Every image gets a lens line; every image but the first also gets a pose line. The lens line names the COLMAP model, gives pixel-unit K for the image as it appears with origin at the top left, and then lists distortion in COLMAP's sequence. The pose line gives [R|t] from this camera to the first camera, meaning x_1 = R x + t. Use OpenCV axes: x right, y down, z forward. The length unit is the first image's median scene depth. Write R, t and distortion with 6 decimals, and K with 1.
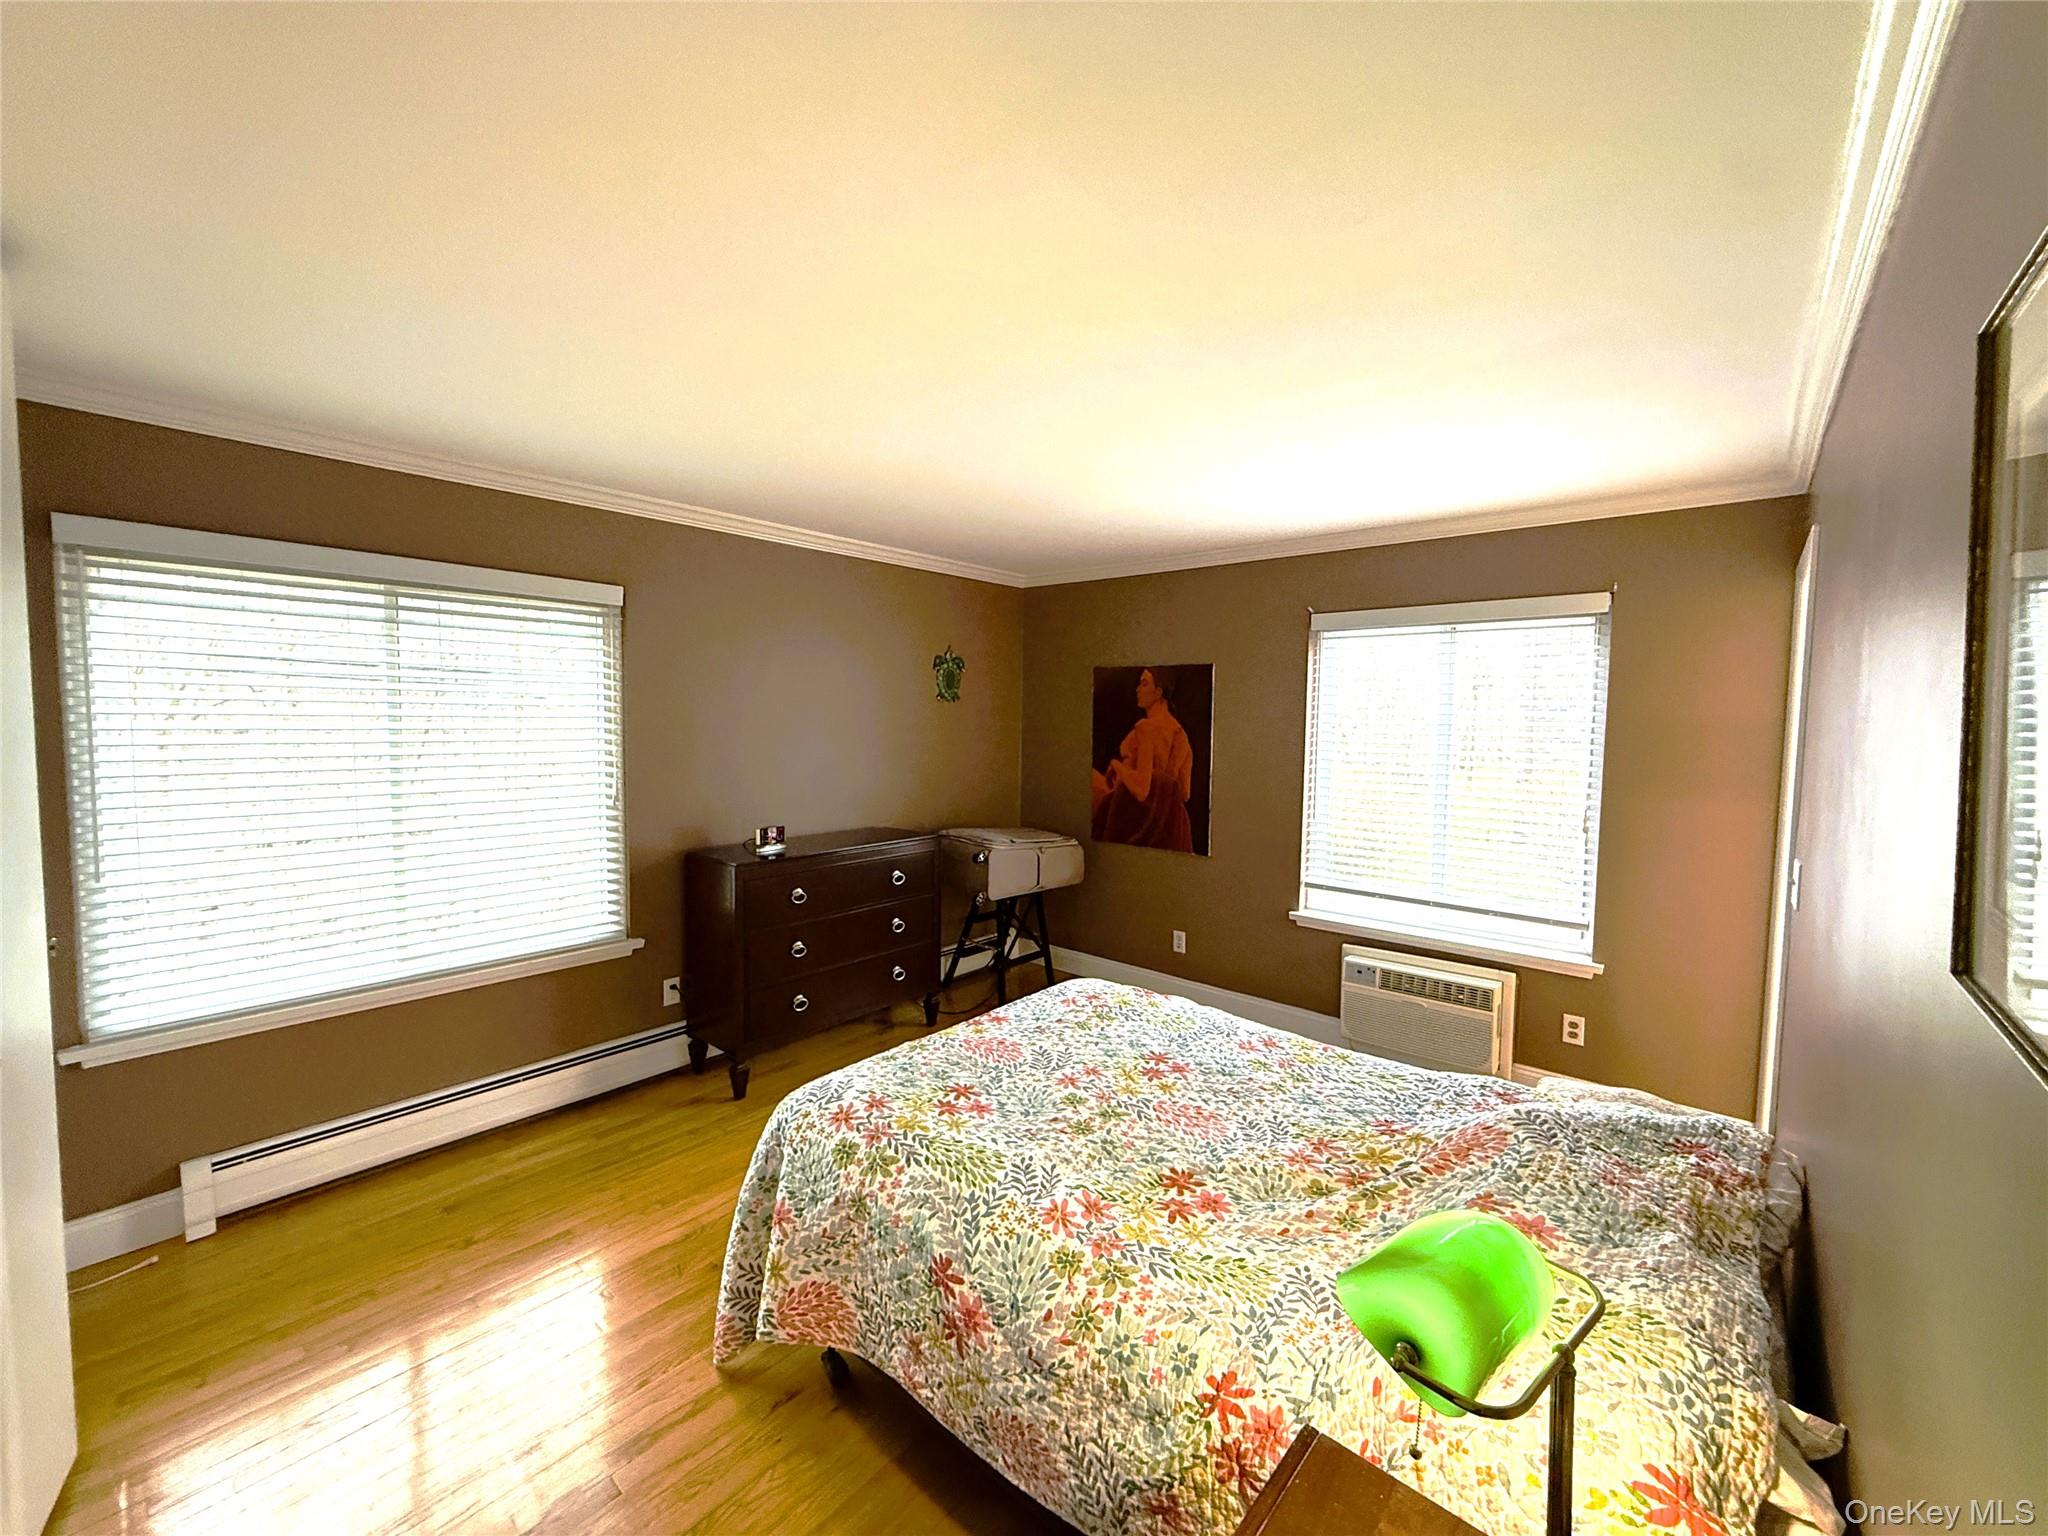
lens RADIAL K [[811.1, 0, 1017.4], [0, 811.1, 766.5], [0, 0, 1]] dist [0.000215, -0.000591]
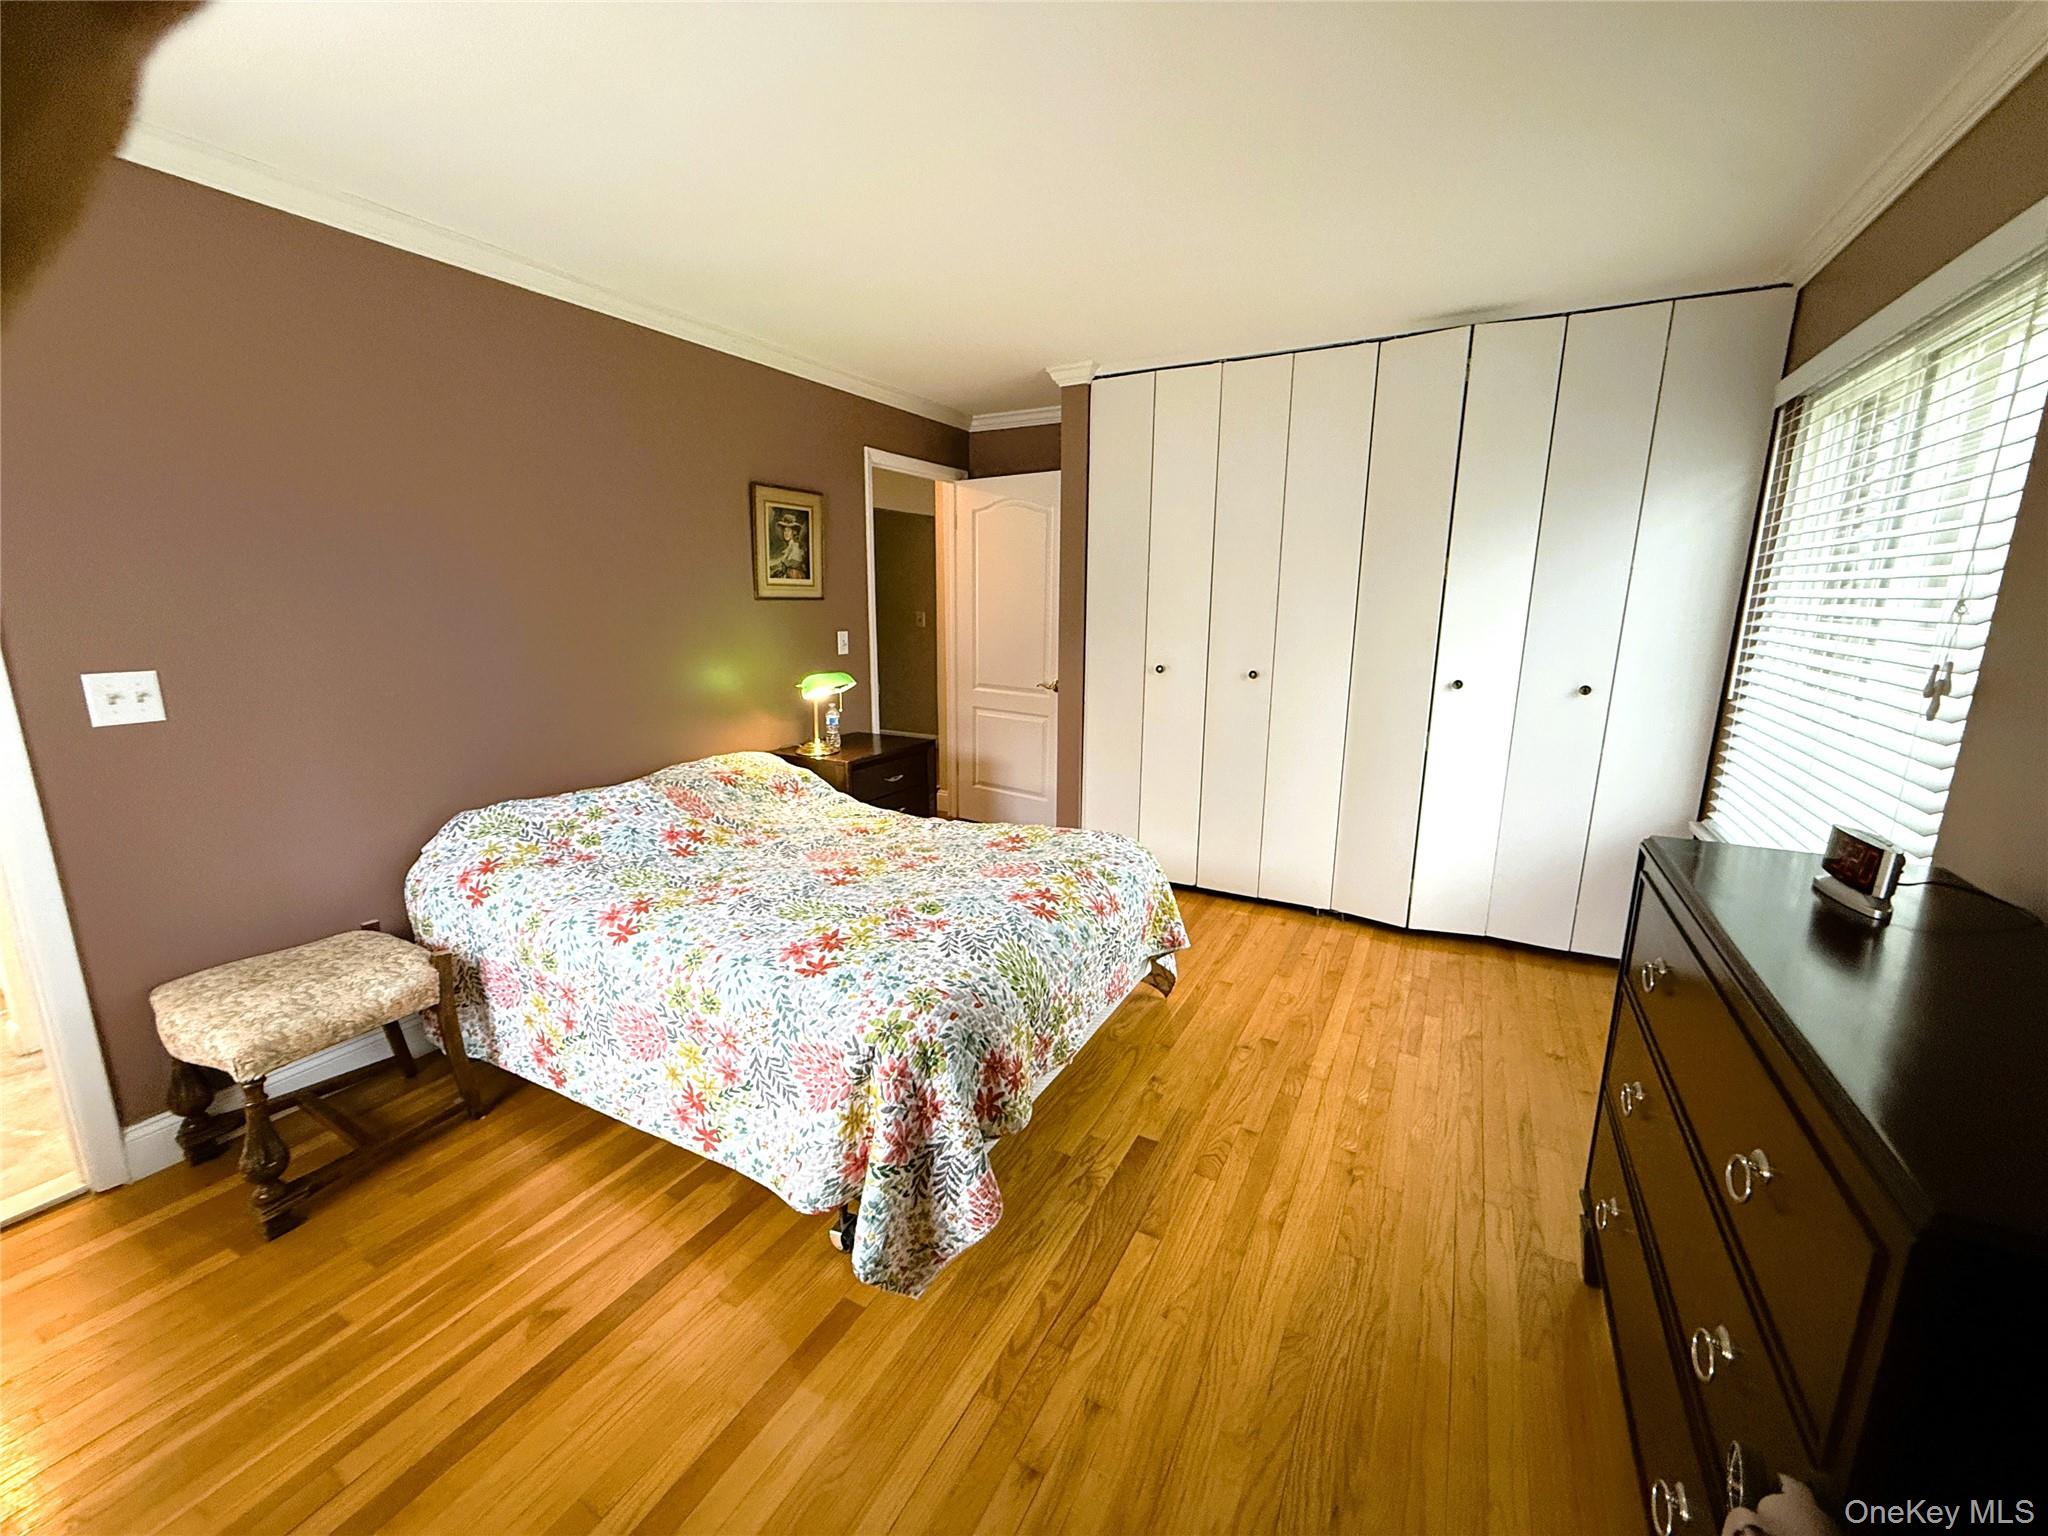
lens RADIAL K [[811.1, 0, 1017.4], [0, 811.1, 766.5], [0, 0, 1]] dist [0.000215, -0.000591]
pose [[-0.977465, 0.026195, -0.209466, 0.138649], [-0.031166, 0.963489, 0.265927, -0.039210], [0.208784, 0.266463, -0.940961, 1.601386]]
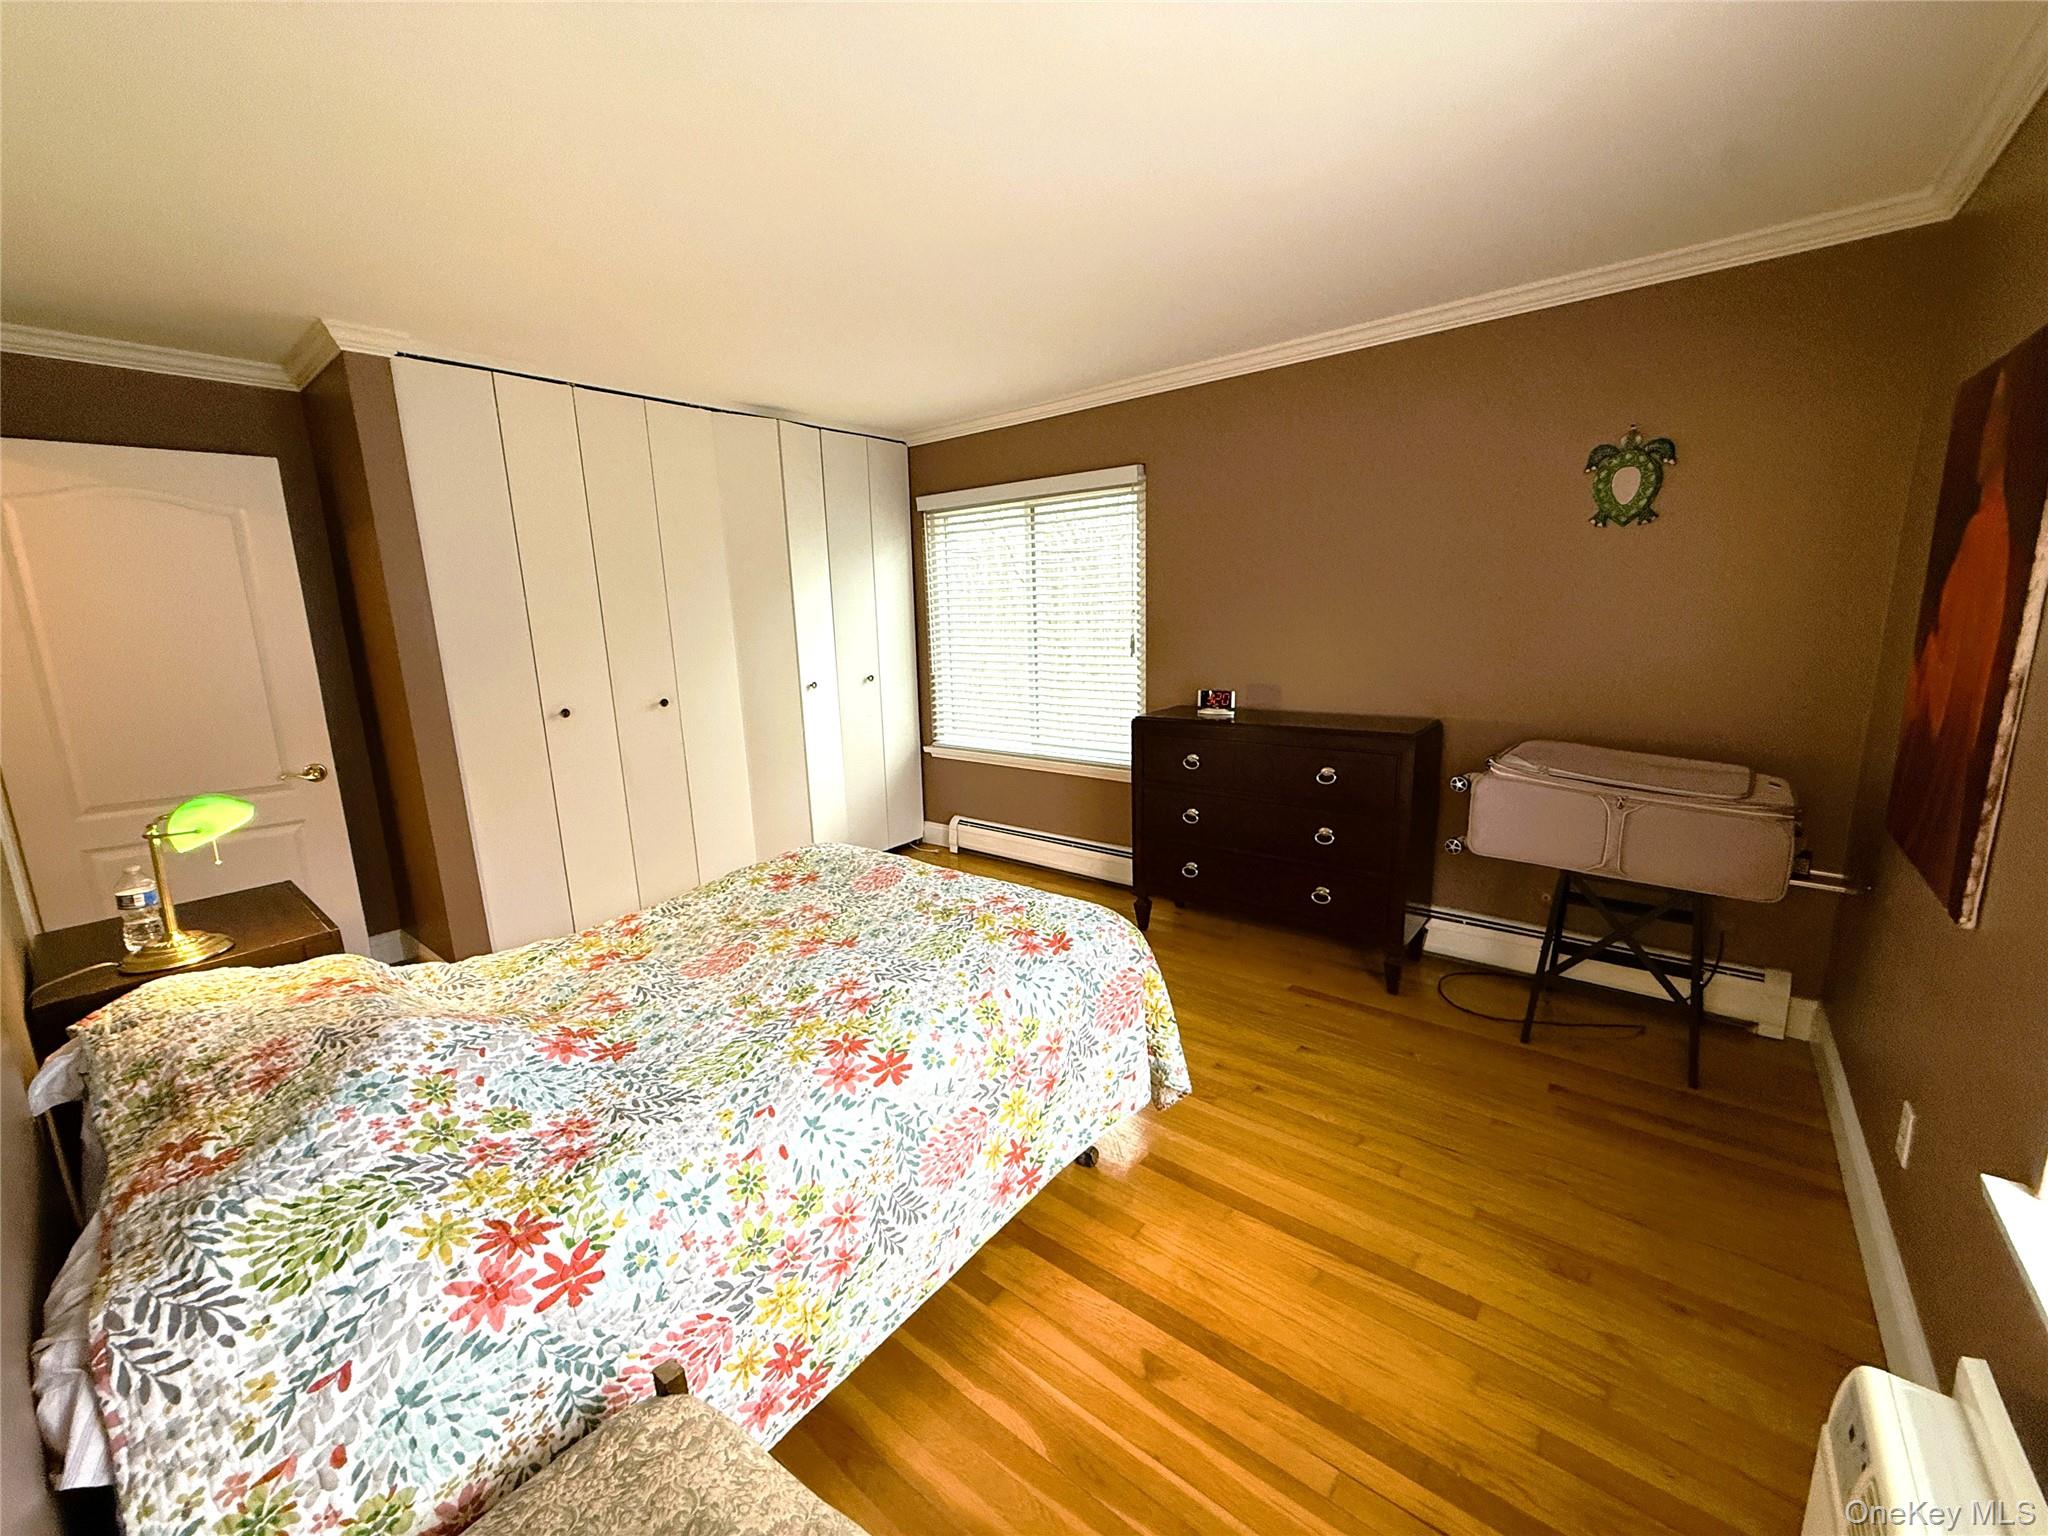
lens RADIAL K [[811.1, 0, 1017.4], [0, 811.1, 766.5], [0, 0, 1]] dist [0.000215, -0.000591]
pose [[0.028459, 0.178584, -0.983513, 0.846342], [-0.032048, 0.983569, 0.177667, 0.000685], [0.999081, 0.026463, 0.033715, 0.952853]]
